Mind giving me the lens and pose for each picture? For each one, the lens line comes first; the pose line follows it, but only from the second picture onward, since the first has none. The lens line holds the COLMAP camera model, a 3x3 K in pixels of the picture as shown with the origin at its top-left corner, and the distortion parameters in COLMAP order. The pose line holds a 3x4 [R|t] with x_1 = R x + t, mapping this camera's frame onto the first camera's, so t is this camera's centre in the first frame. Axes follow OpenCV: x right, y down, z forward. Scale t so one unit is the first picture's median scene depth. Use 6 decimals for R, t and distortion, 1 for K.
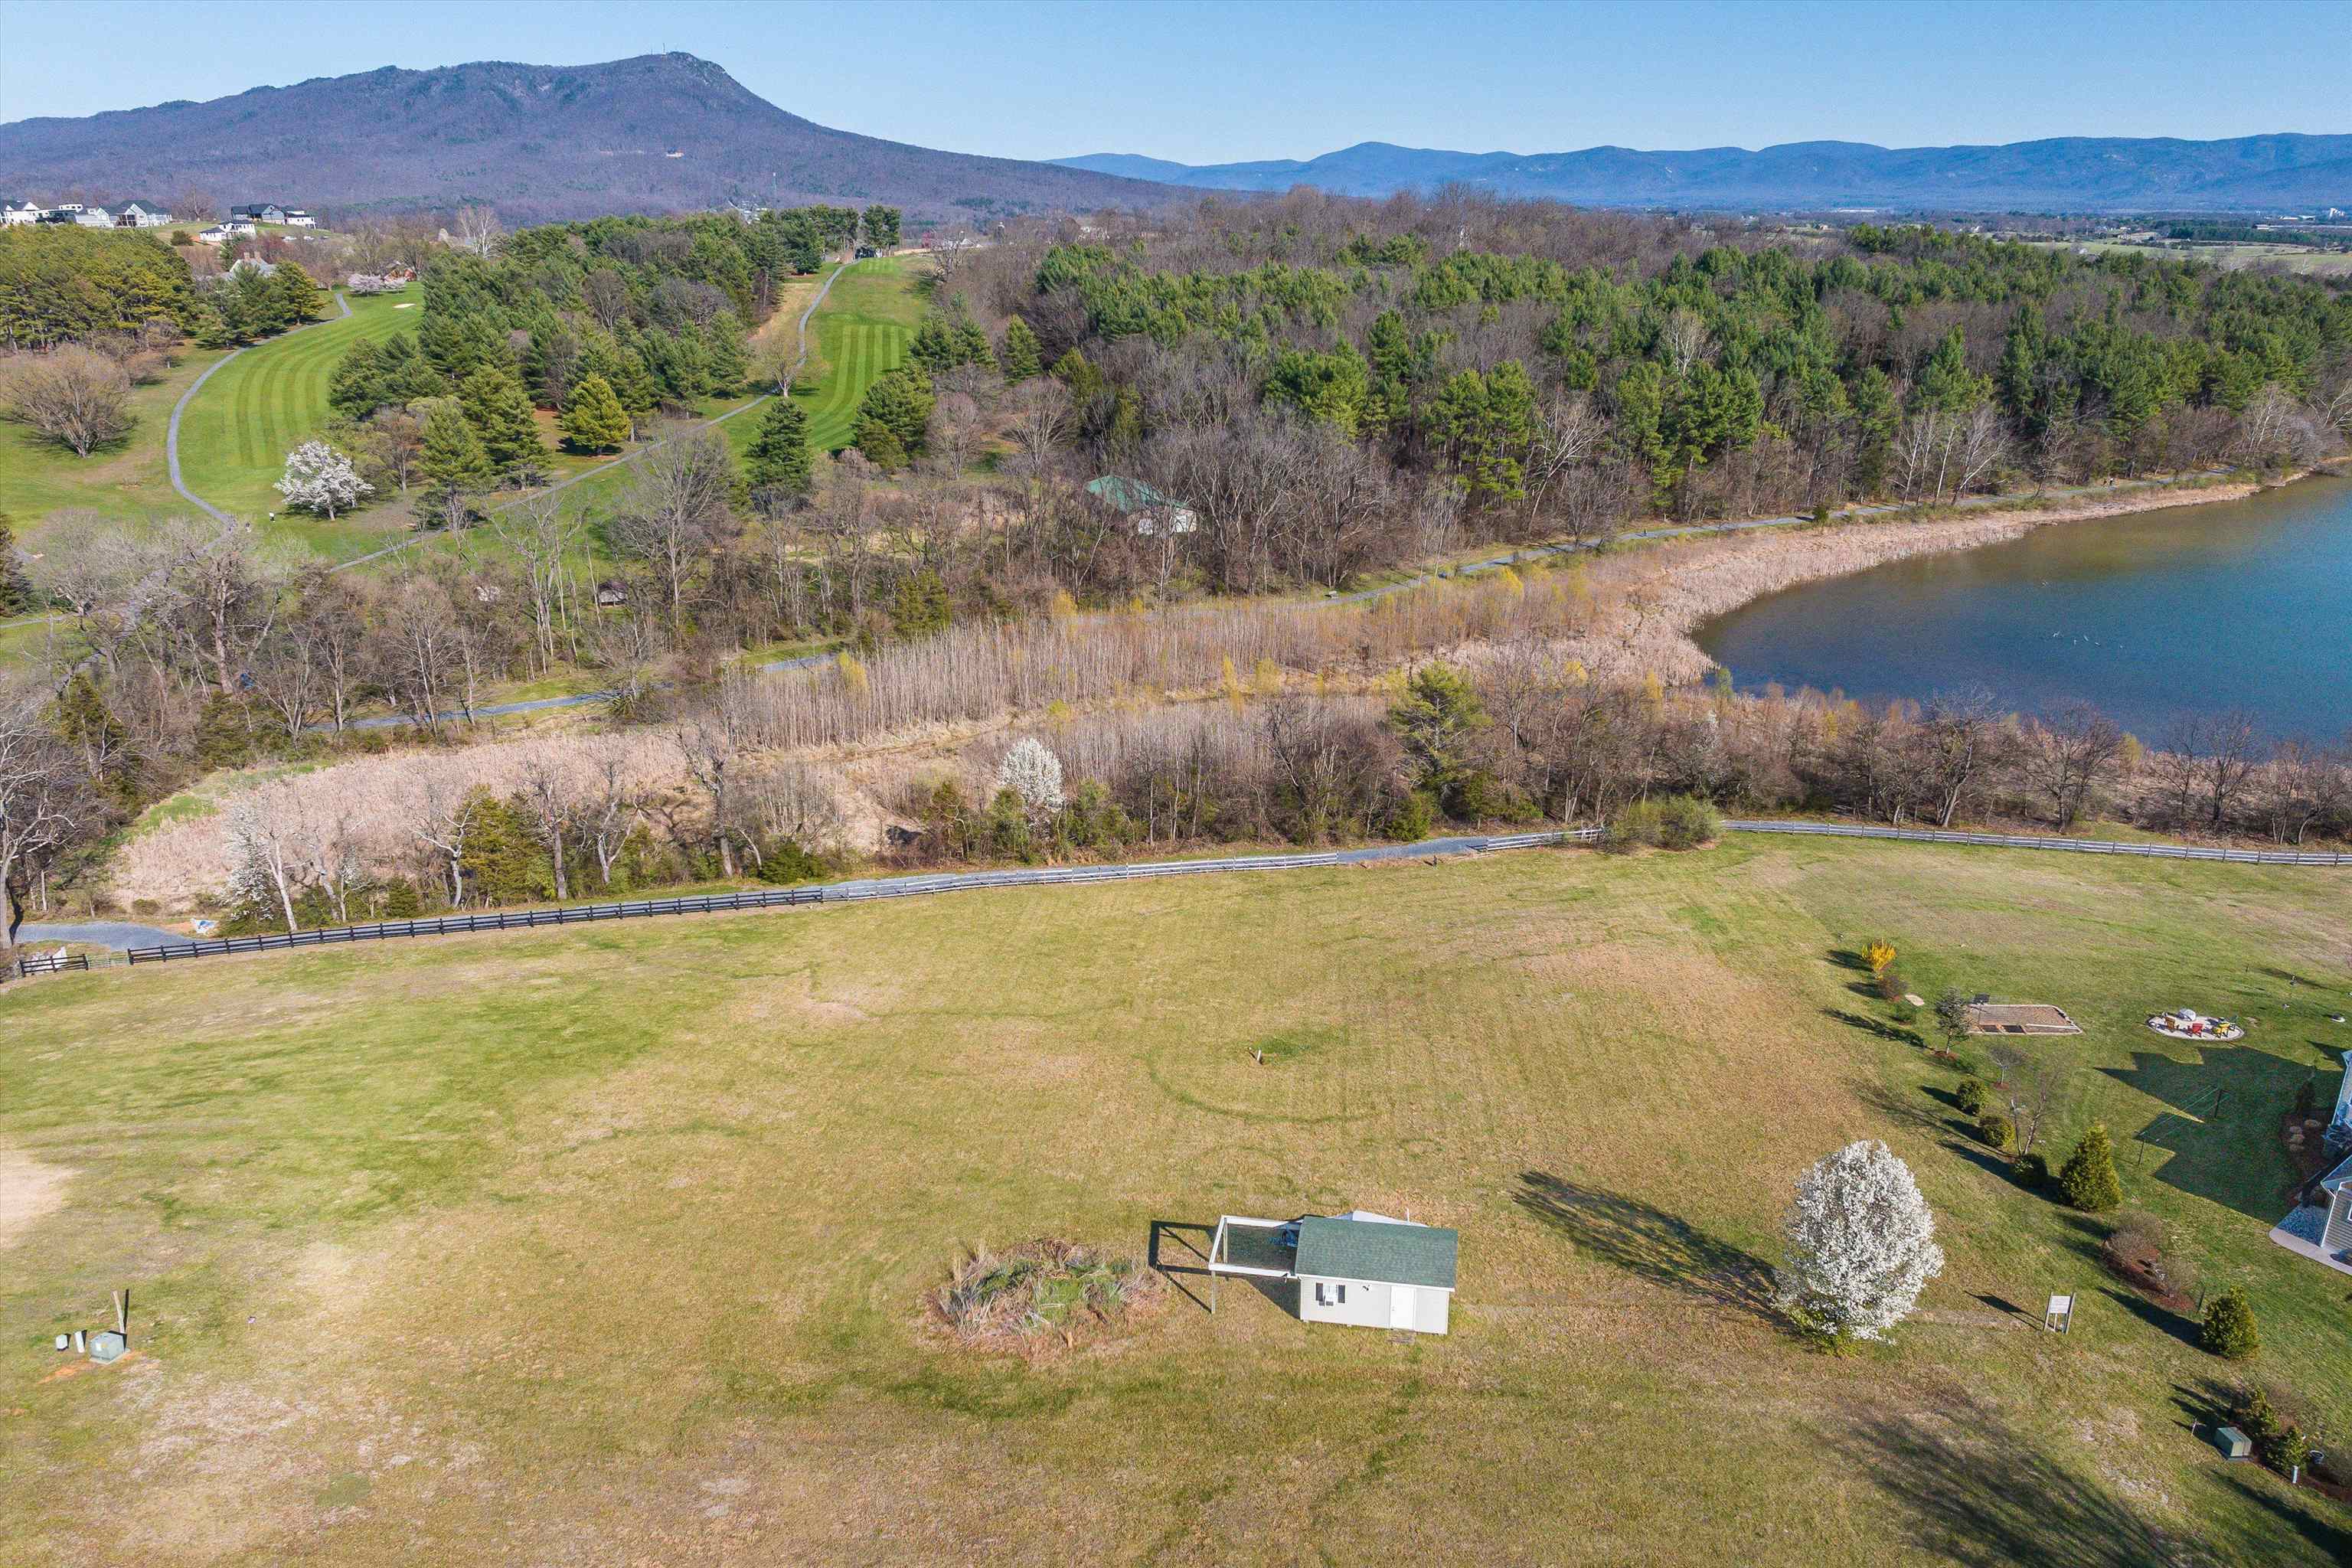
lens RADIAL K [[1648.9, 0, 1187.9], [0, 1648.9, 778.3], [0, 0, 1]] dist [-0.052544, 0.018917]
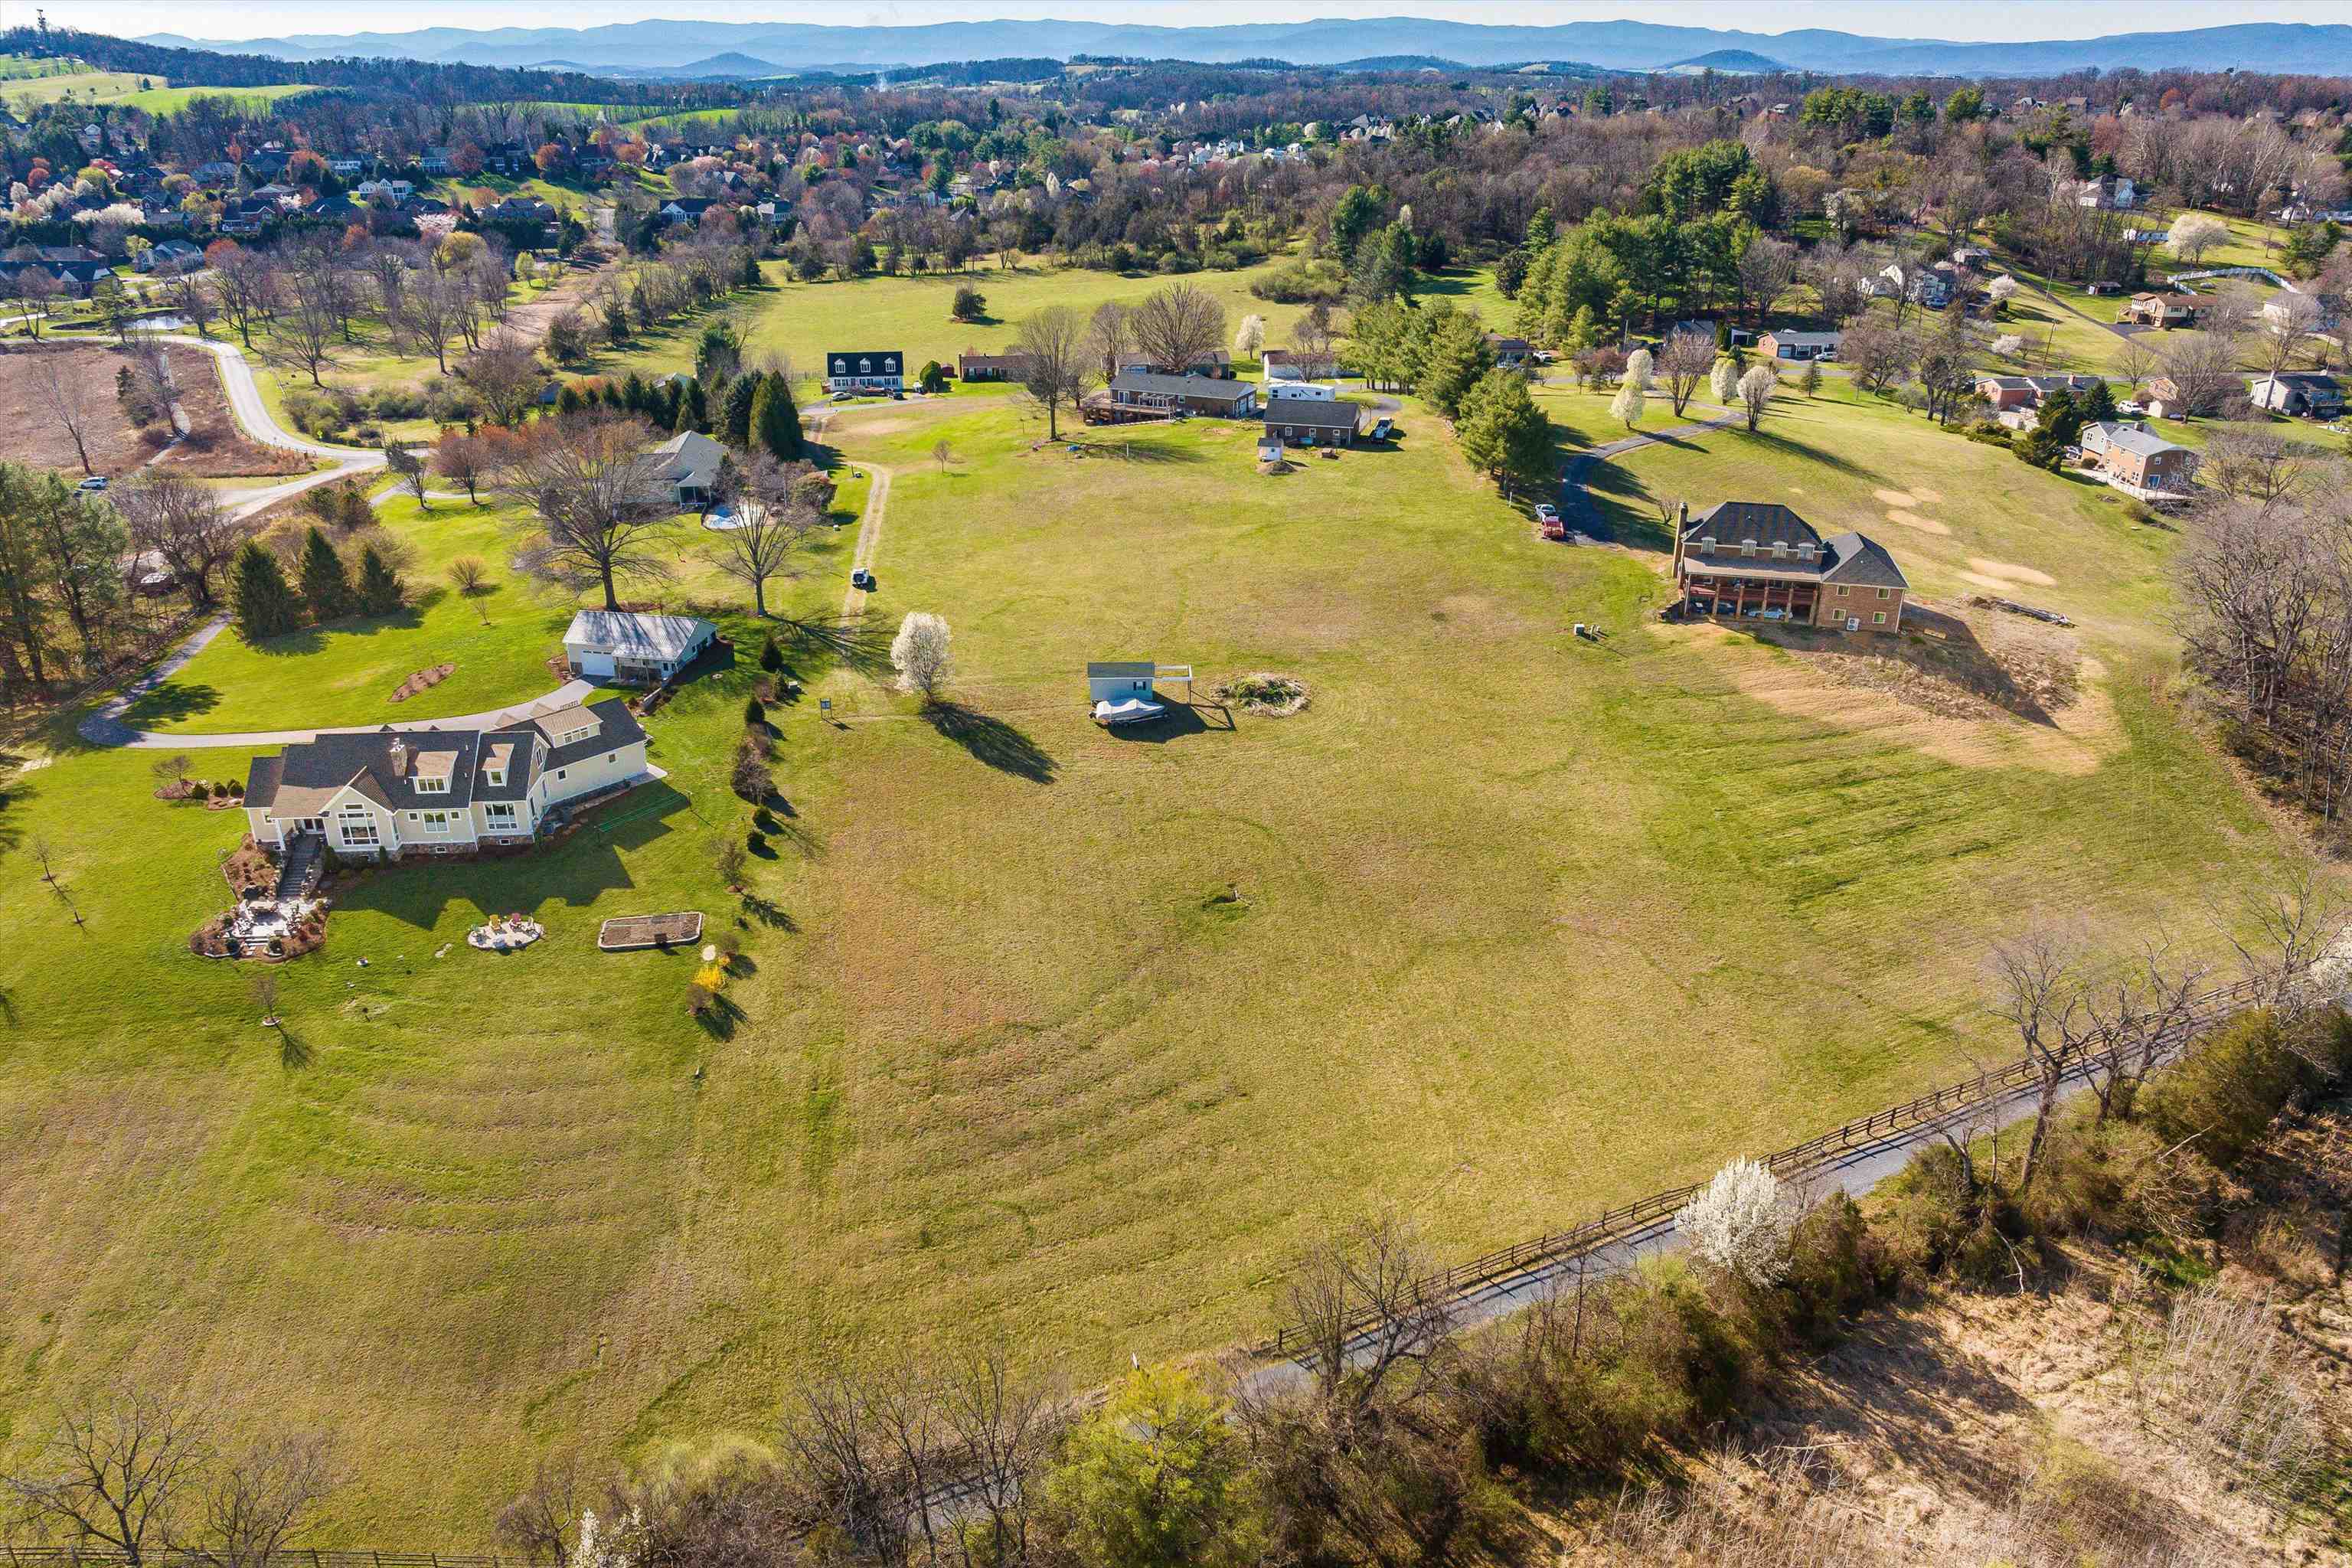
lens RADIAL K [[1648.9, 0, 1182.5], [0, 1648.9, 791.2], [0, 0, 1]] dist [-0.052544, 0.018917]
pose [[-0.975480, 0.089508, -0.201067, 0.180781], [-0.074883, 0.724085, 0.685633, -0.418268], [0.206959, 0.683878, -0.699628, 0.967753]]
